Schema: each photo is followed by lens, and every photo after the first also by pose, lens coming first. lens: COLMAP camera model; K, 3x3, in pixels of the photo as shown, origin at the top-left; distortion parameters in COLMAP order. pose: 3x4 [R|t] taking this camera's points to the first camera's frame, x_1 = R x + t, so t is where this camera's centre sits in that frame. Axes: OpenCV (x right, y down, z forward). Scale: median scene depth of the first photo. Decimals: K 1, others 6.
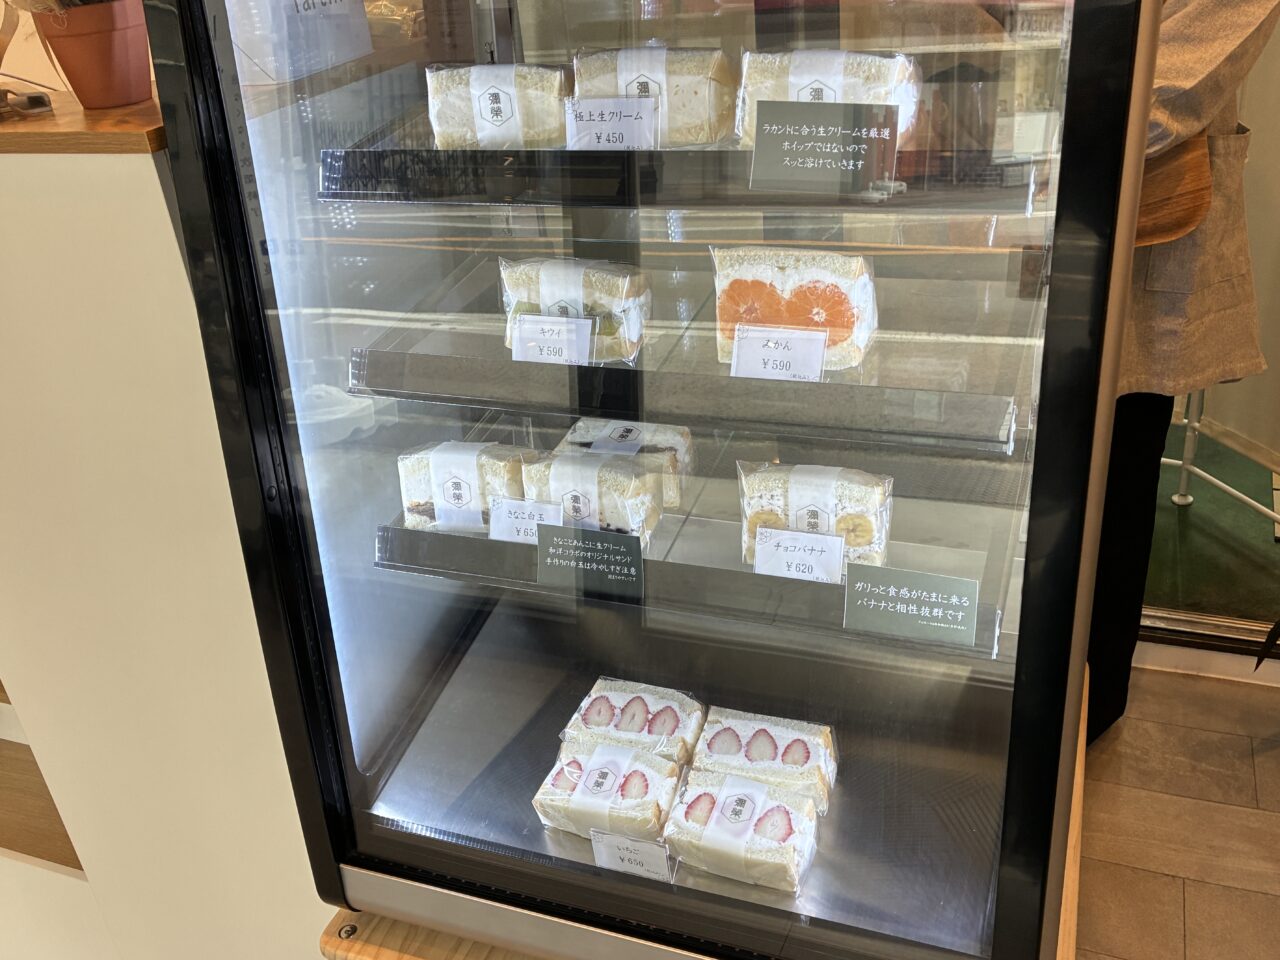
lens RADIAL K [[1191.5, 0, 636.5], [0, 1191.5, 482.2], [0, 0, 1]] dist [0.042481, 0.000000]
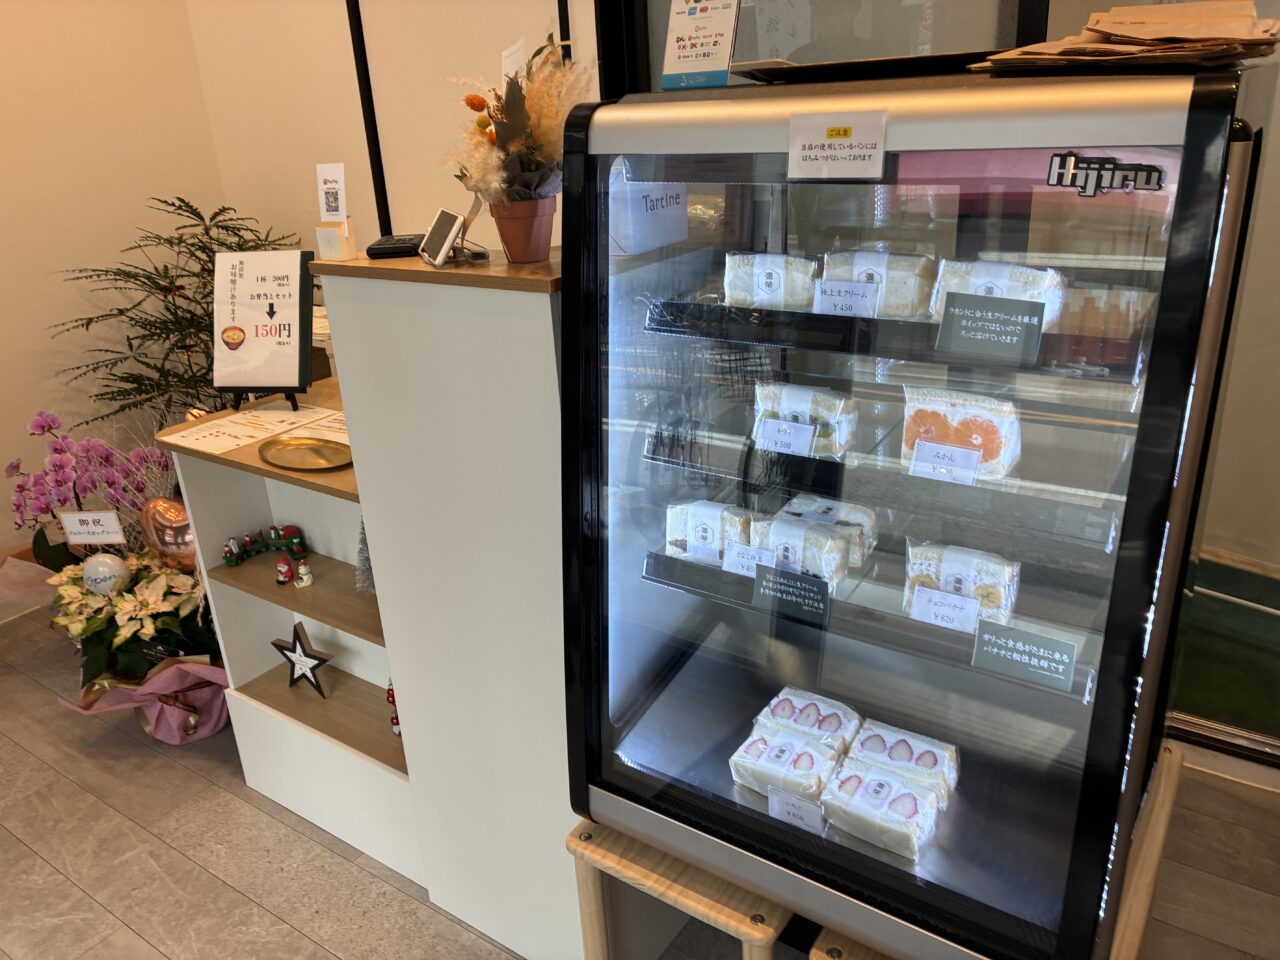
lens RADIAL K [[976.5, 0, 641.8], [0, 976.5, 474.3], [0, 0, 1]] dist [0.007325, -0.022221]
pose [[0.974791, 0.116628, -0.190211, -0.008833], [-0.133837, 0.987749, -0.080248, 0.042760], [0.178522, 0.103682, 0.978458, -0.185491]]
